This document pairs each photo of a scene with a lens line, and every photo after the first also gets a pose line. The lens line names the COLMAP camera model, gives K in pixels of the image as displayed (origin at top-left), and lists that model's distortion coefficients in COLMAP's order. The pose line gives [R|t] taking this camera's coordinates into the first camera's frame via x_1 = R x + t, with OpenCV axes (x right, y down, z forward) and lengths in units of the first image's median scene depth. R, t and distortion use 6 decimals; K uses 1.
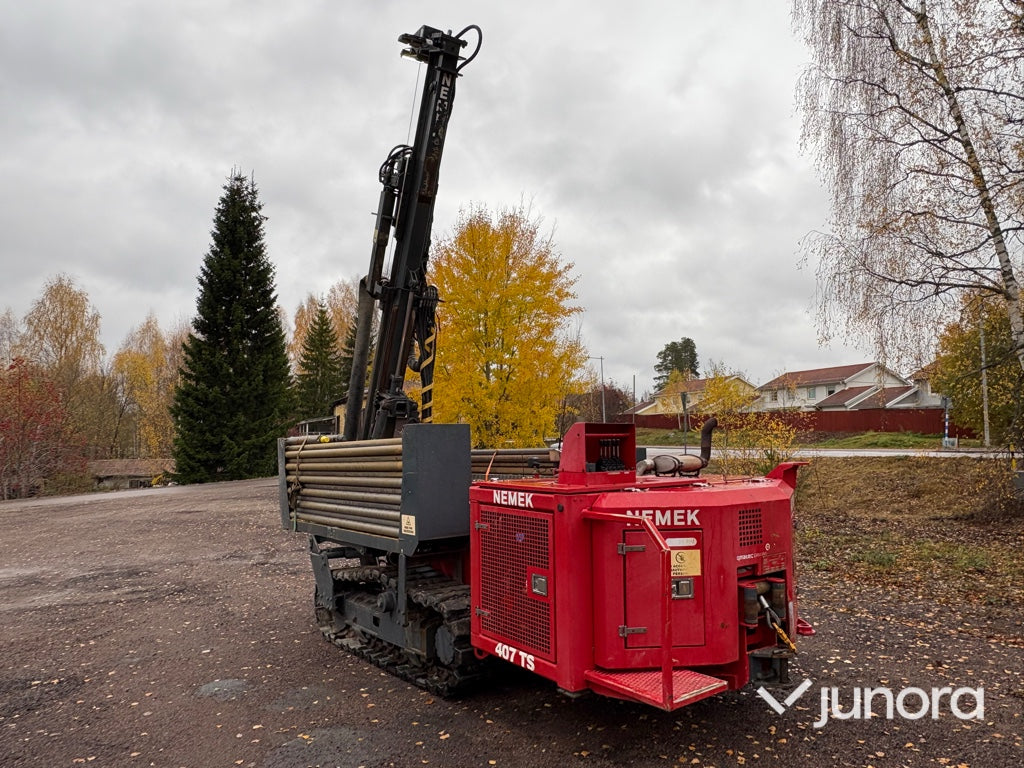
lens RADIAL K [[696.6, 0, 507.9], [0, 696.6, 392.3], [0, 0, 1]] dist [0.001118, -0.001307]
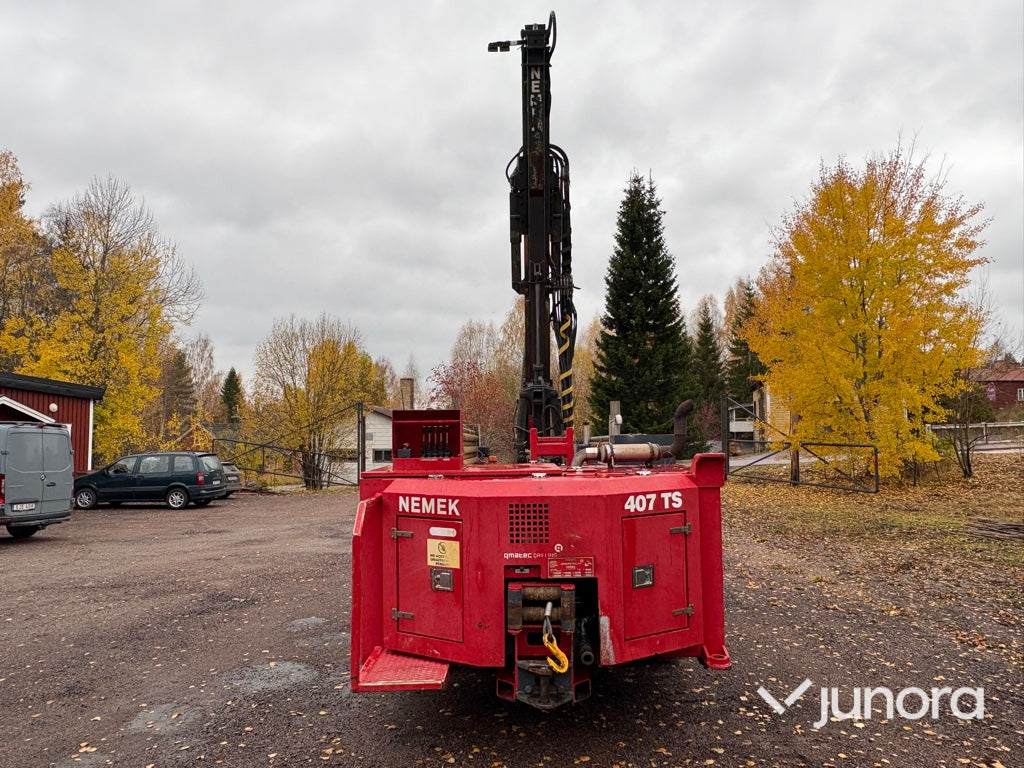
lens RADIAL K [[696.6, 0, 507.8], [0, 696.6, 386.7], [0, 0, 1]] dist [0.001118, -0.001307]
pose [[0.812121, -0.035718, -0.582395, 0.115075], [0.042303, 0.999102, -0.002286, 0.002509], [0.581953, -0.022780, 0.812903, 0.034803]]
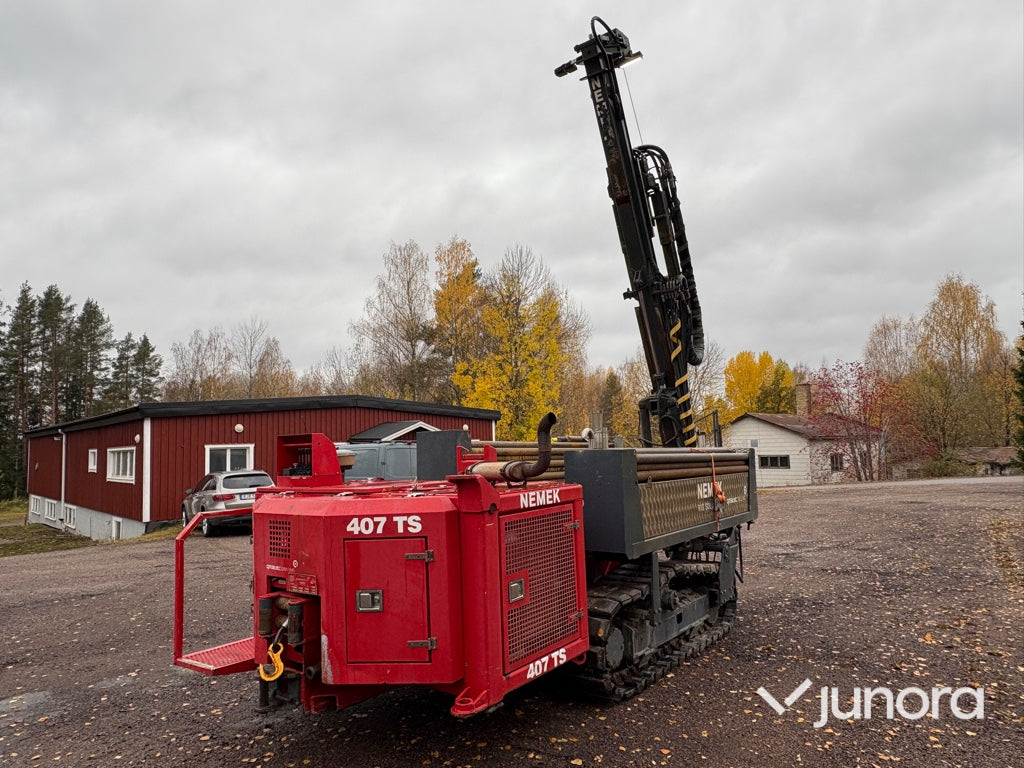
lens RADIAL K [[637.8, 0, 511.2], [0, 637.8, 389.9], [0, 0, 1]] dist [-0.002504, 0.000172]
pose [[0.329709, -0.085785, -0.940177, 0.177460], [0.093547, 0.993931, -0.057884, 0.009070], [0.939437, -0.068866, 0.335733, 0.137188]]
